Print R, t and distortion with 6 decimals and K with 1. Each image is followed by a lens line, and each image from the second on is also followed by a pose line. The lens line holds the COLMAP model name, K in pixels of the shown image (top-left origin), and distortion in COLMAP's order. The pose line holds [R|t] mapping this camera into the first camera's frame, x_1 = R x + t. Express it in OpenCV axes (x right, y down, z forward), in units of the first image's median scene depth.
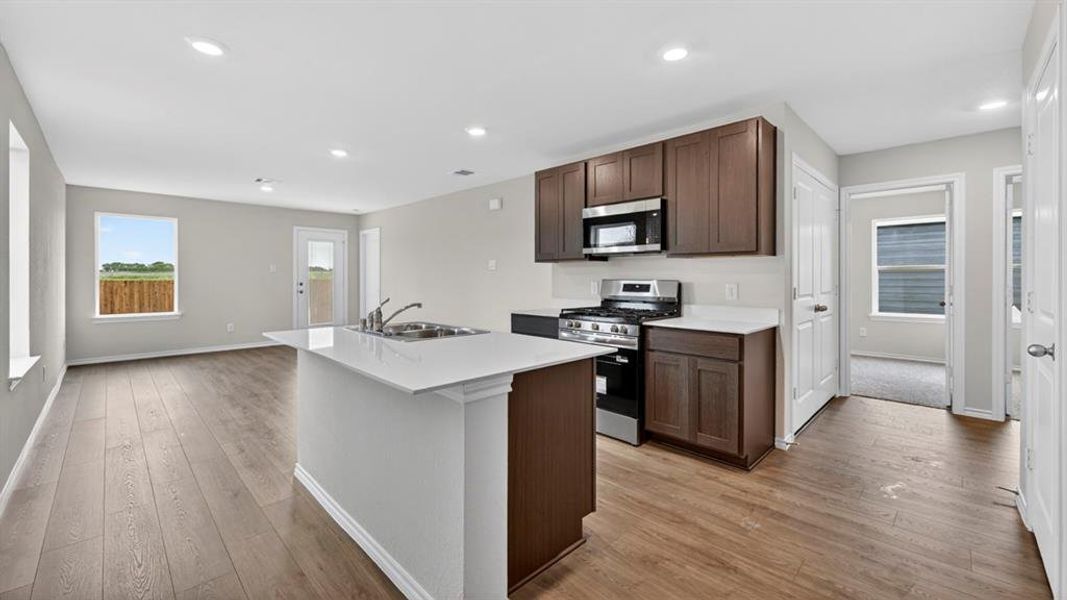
lens RADIAL K [[415.7, 0, 544.6], [0, 415.7, 285.7], [0, 0, 1]] dist [-0.001037, -0.000076]
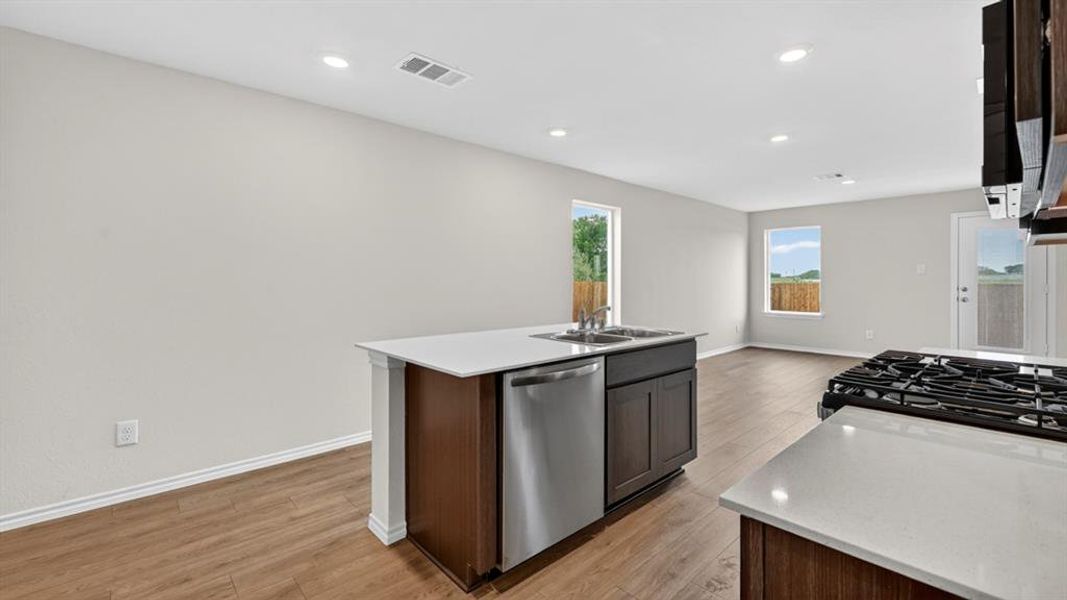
lens RADIAL K [[442.5, 0, 539.1], [0, 442.5, 281.6], [0, 0, 1]] dist [-0.014220, -0.000079]
pose [[-0.046212, 0.002654, -0.998928, 0.543786], [-0.018286, 0.999827, 0.003502, -0.015210], [0.998764, 0.018428, -0.046156, 0.649684]]
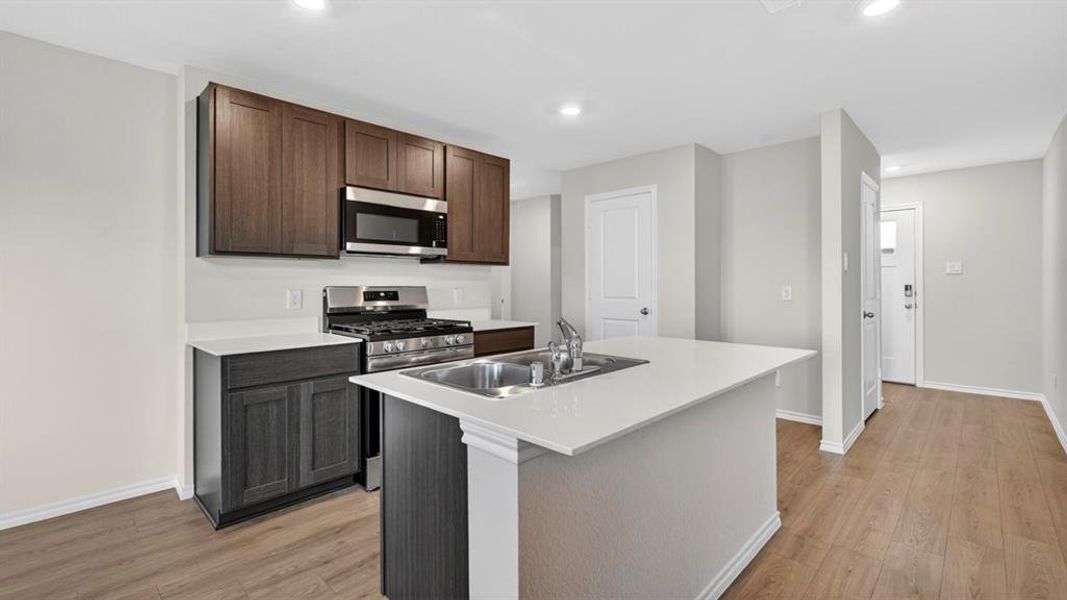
lens RADIAL K [[471.4, 0, 541.5], [0, 471.4, 282.3], [0, 0, 1]] dist [0.000328, 0.000076]
pose [[-0.001481, 0.006184, 0.999980, -0.757809], [0.018853, 0.999803, -0.006155, -0.010941], [-0.999821, 0.018844, -0.001597, 0.724232]]
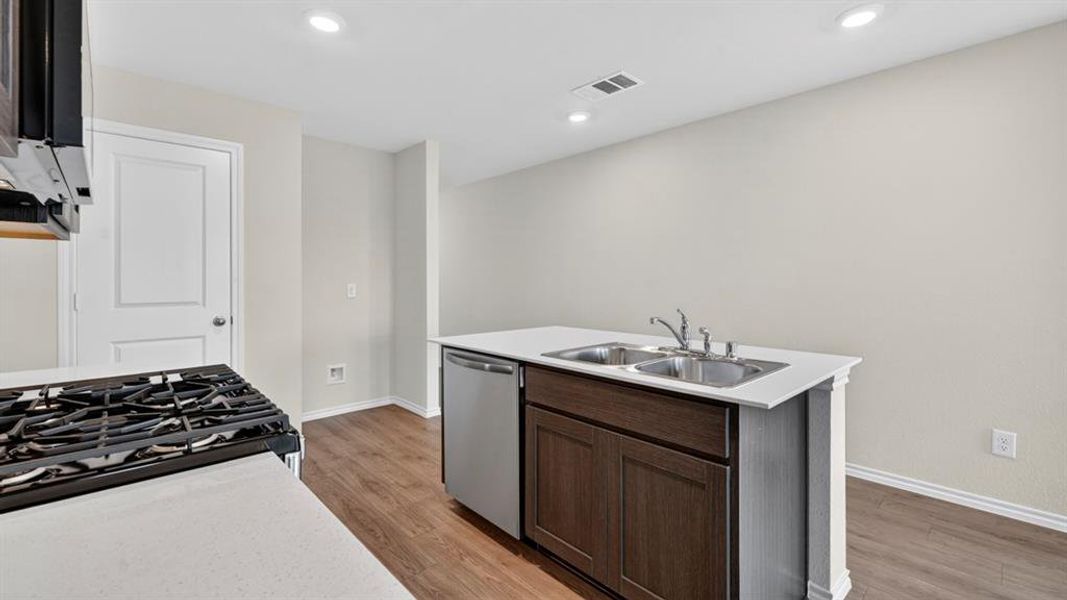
lens RADIAL K [[442.5, 0, 539.1], [0, 442.5, 281.6], [0, 0, 1]] dist [-0.014220, -0.000079]
pose [[-0.999347, 0.002463, 0.036050, -0.110742], [0.003140, 0.999820, 0.018713, -0.024477], [-0.035998, 0.018814, -0.999175, 1.257481]]
